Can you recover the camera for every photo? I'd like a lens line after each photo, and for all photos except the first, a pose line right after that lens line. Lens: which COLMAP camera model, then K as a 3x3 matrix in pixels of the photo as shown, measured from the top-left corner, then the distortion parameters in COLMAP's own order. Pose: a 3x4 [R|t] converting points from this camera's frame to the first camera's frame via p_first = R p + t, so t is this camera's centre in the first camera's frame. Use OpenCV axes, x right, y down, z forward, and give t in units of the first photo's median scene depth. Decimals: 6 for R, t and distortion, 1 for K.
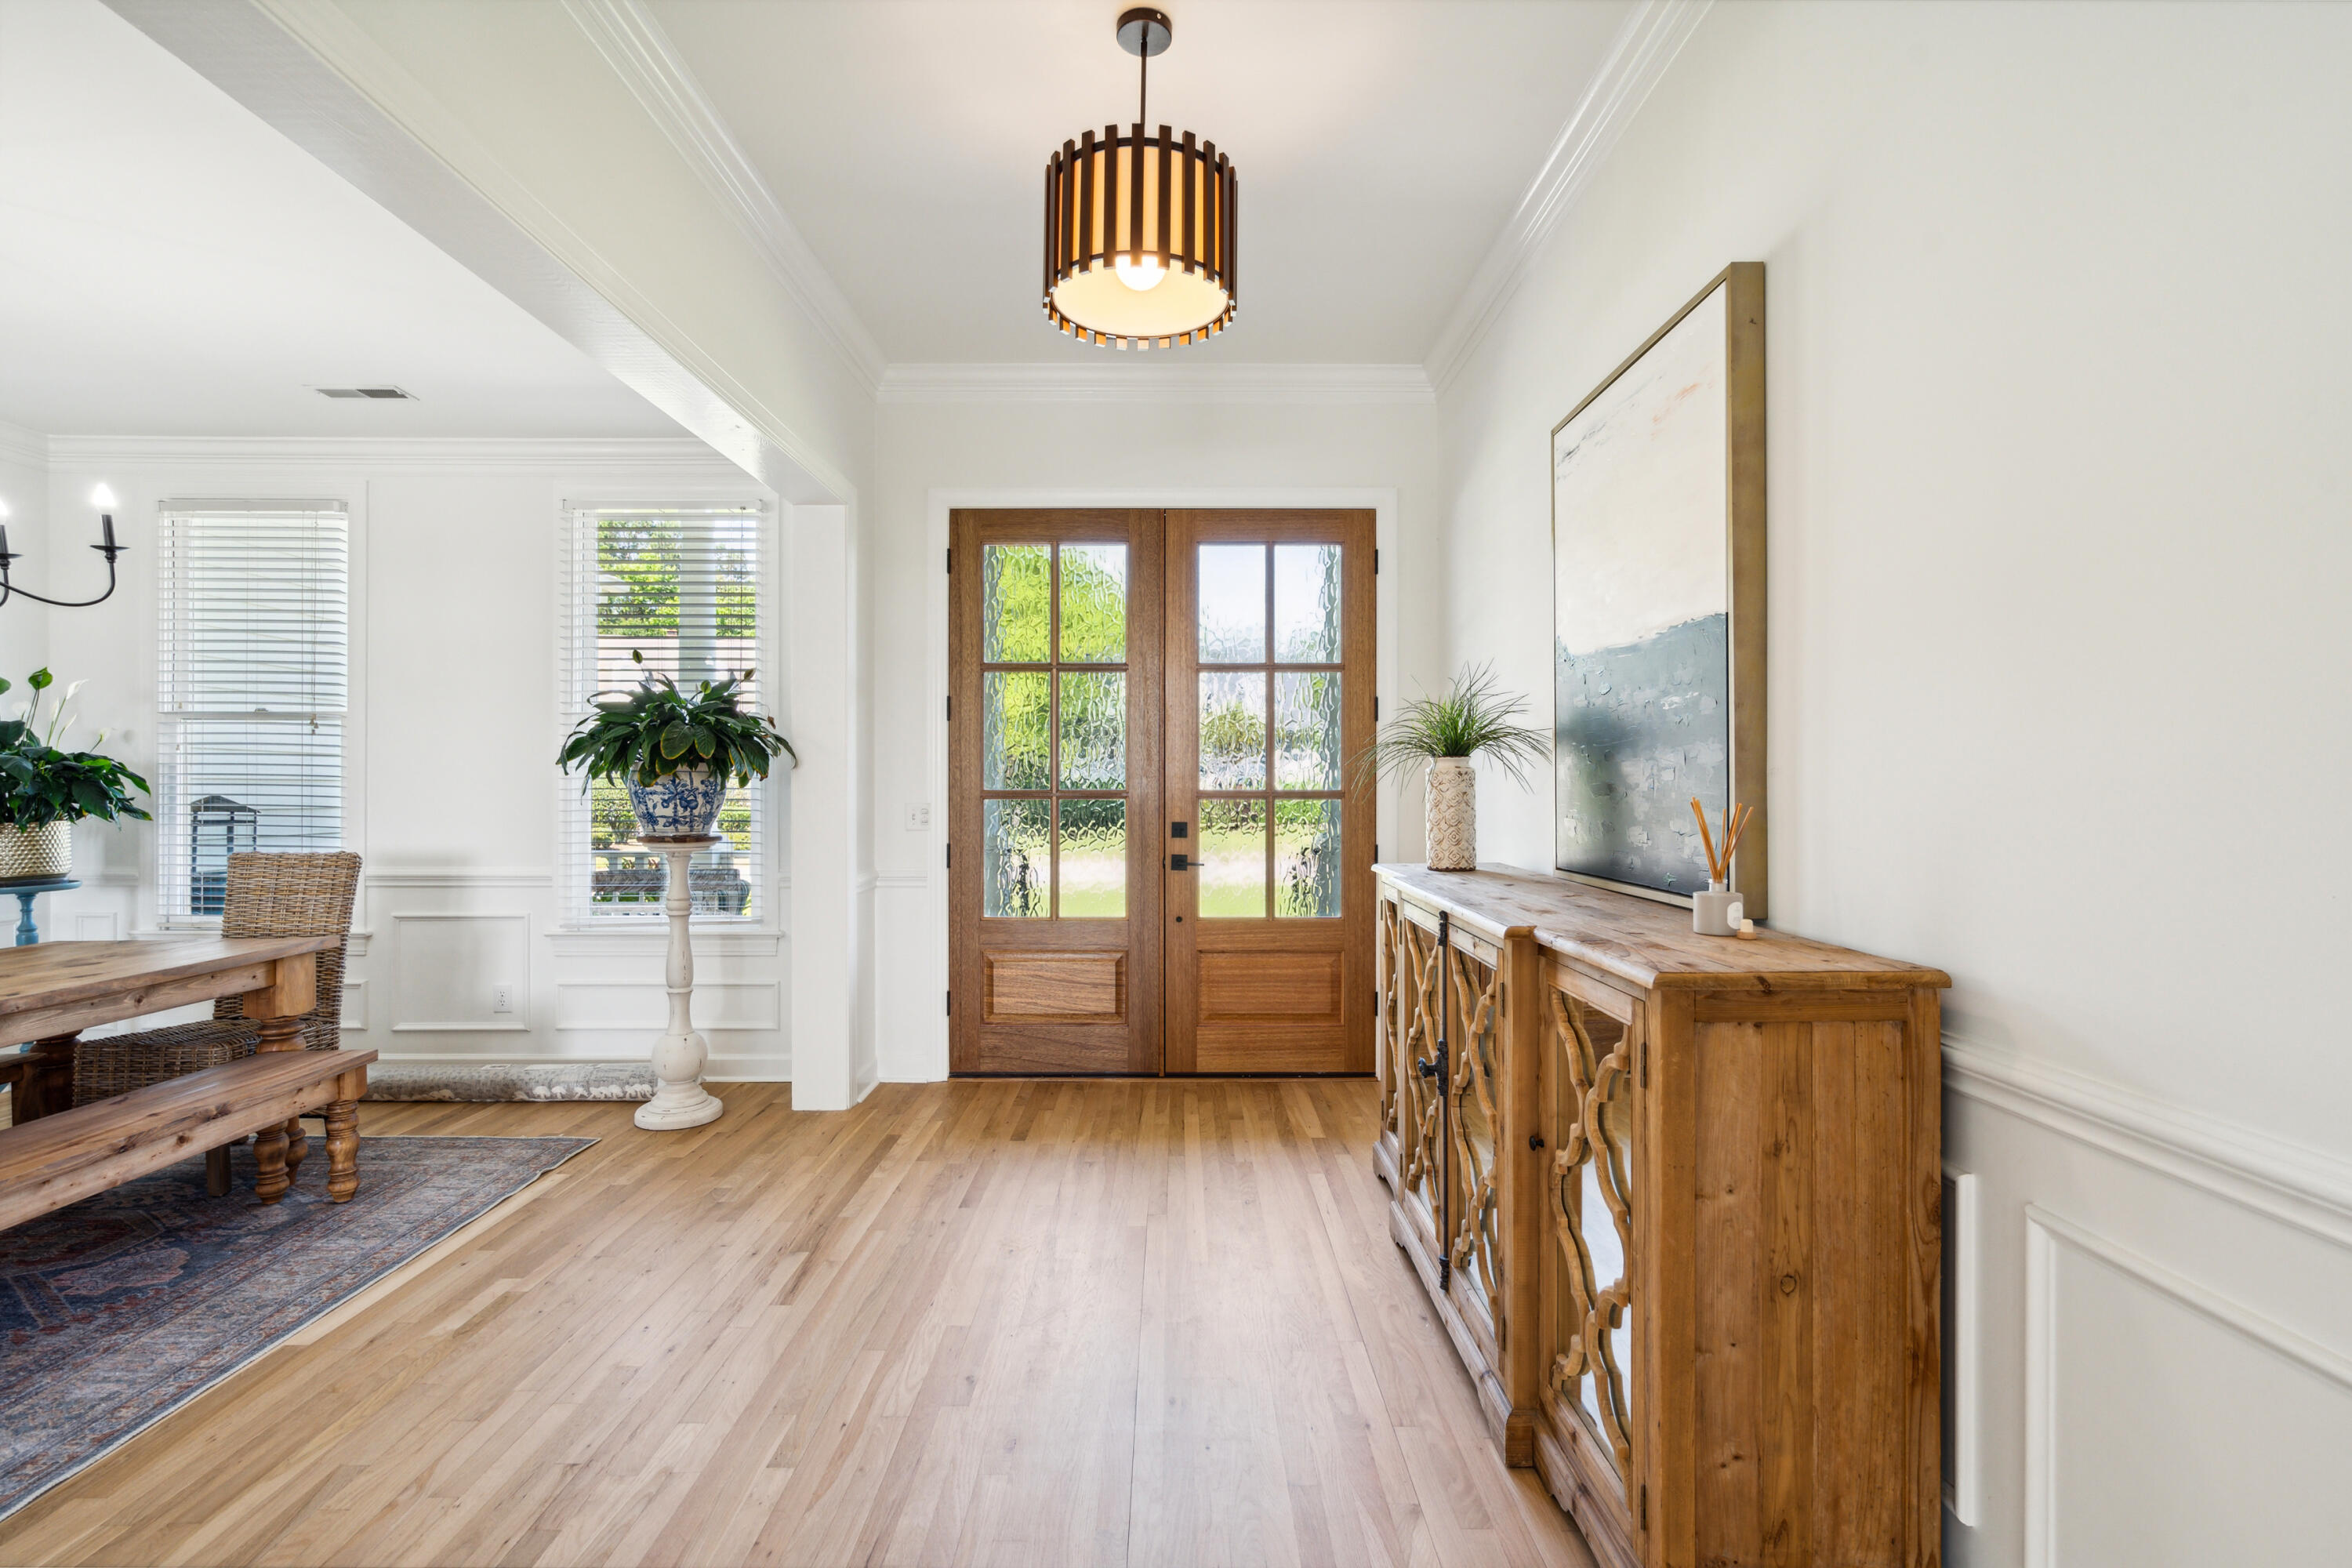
lens RADIAL K [[1067.5, 0, 1163.3], [0, 1067.5, 776.5], [0, 0, 1]] dist [0.000441, 0.001398]
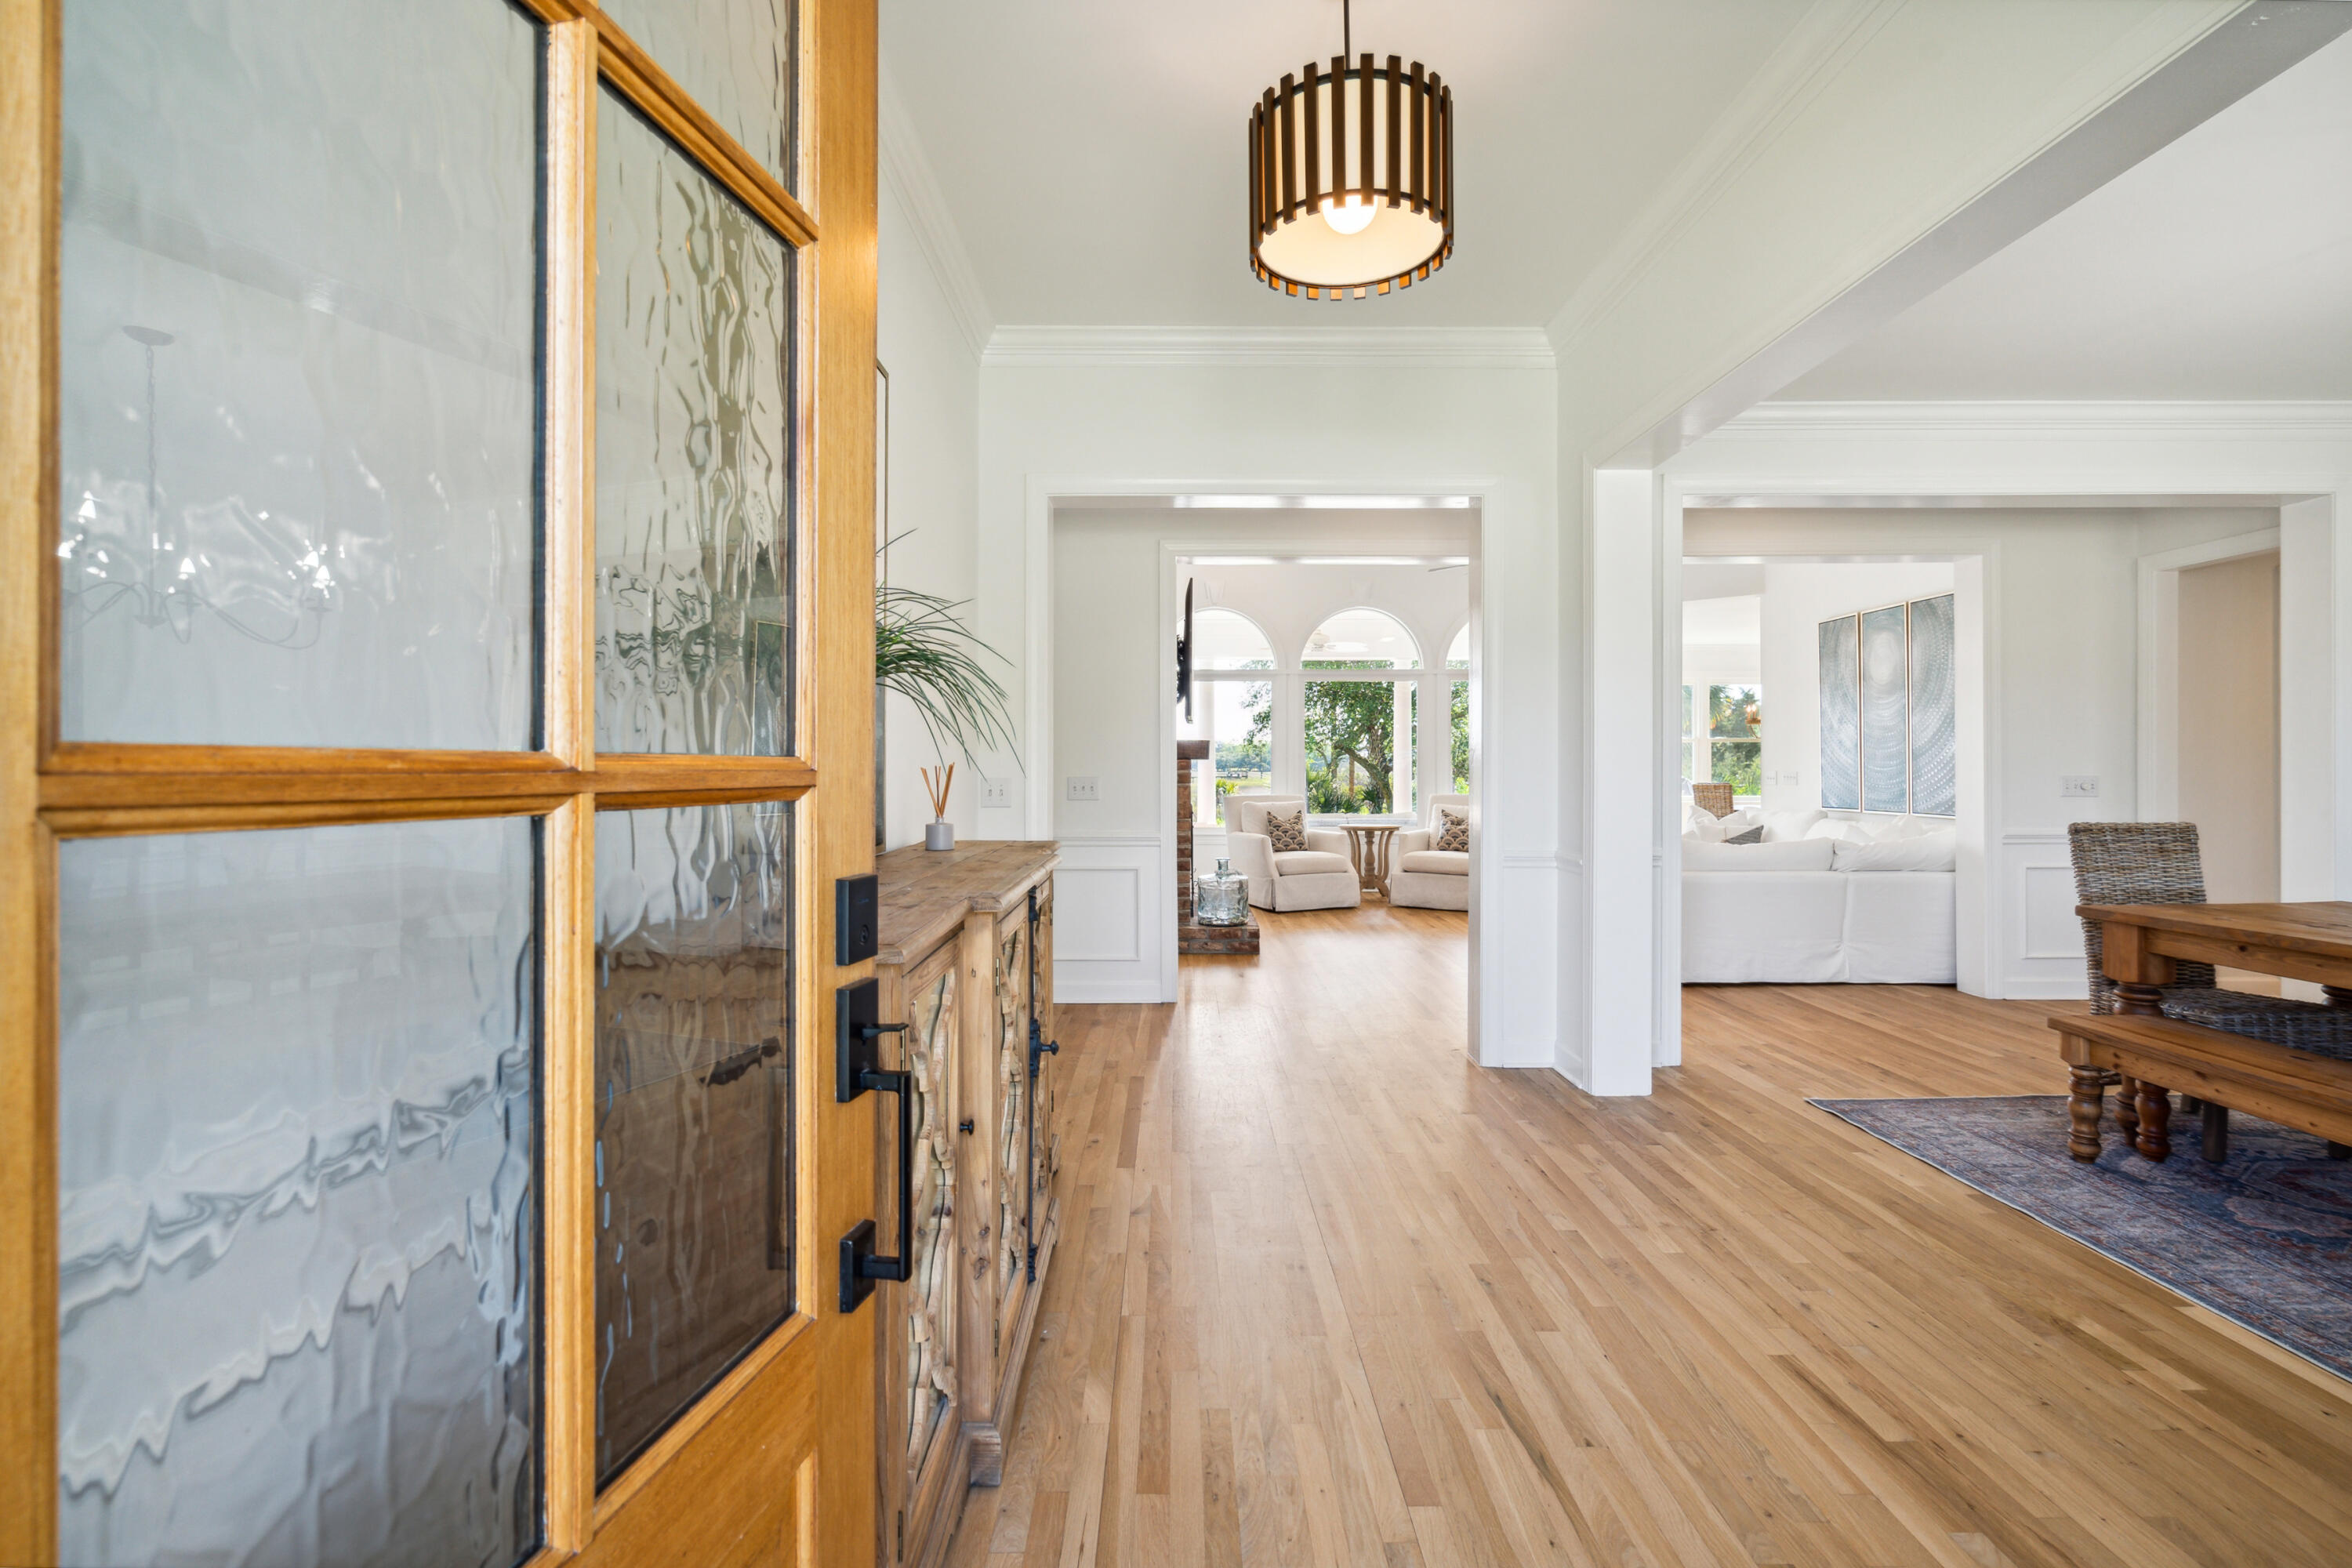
lens RADIAL K [[1067.5, 0, 1184.2], [0, 1067.5, 771.0], [0, 0, 1]] dist [0.000441, 0.001398]
pose [[-0.999770, 0.004253, -0.021036, 0.143916], [0.004182, 0.999986, 0.003376, 0.020433], [0.021051, 0.003287, -0.999773, 1.924898]]
